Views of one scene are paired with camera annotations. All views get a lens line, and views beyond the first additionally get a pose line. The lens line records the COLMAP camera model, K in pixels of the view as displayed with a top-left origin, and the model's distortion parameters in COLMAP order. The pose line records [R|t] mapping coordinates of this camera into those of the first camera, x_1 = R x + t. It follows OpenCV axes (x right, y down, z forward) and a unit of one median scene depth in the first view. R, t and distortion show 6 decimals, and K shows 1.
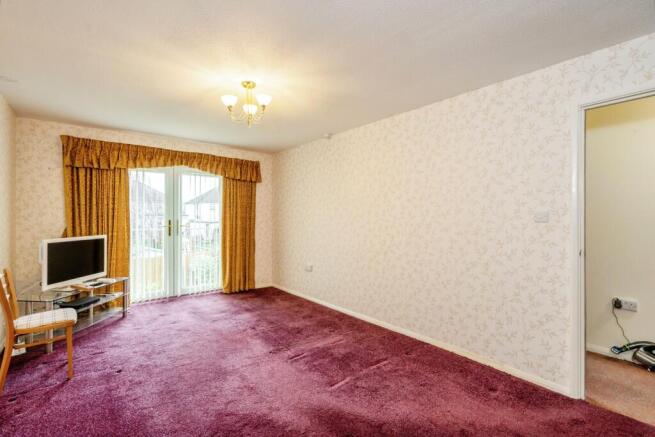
lens RADIAL K [[302.7, 0, 327.1], [0, 302.7, 217.9], [0, 0, 1]] dist [-0.002308, 0.003188]
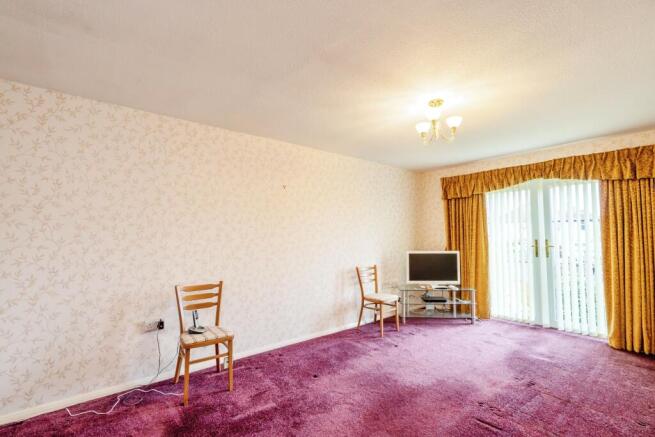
lens RADIAL K [[302.7, 0, 318.5], [0, 302.7, 225.5], [0, 0, 1]] dist [-0.002308, 0.003188]
pose [[-0.028174, -0.034158, -0.999019, 0.518919], [0.001380, 0.999414, -0.034210, -0.006482], [0.999602, -0.002342, -0.028110, 0.464220]]
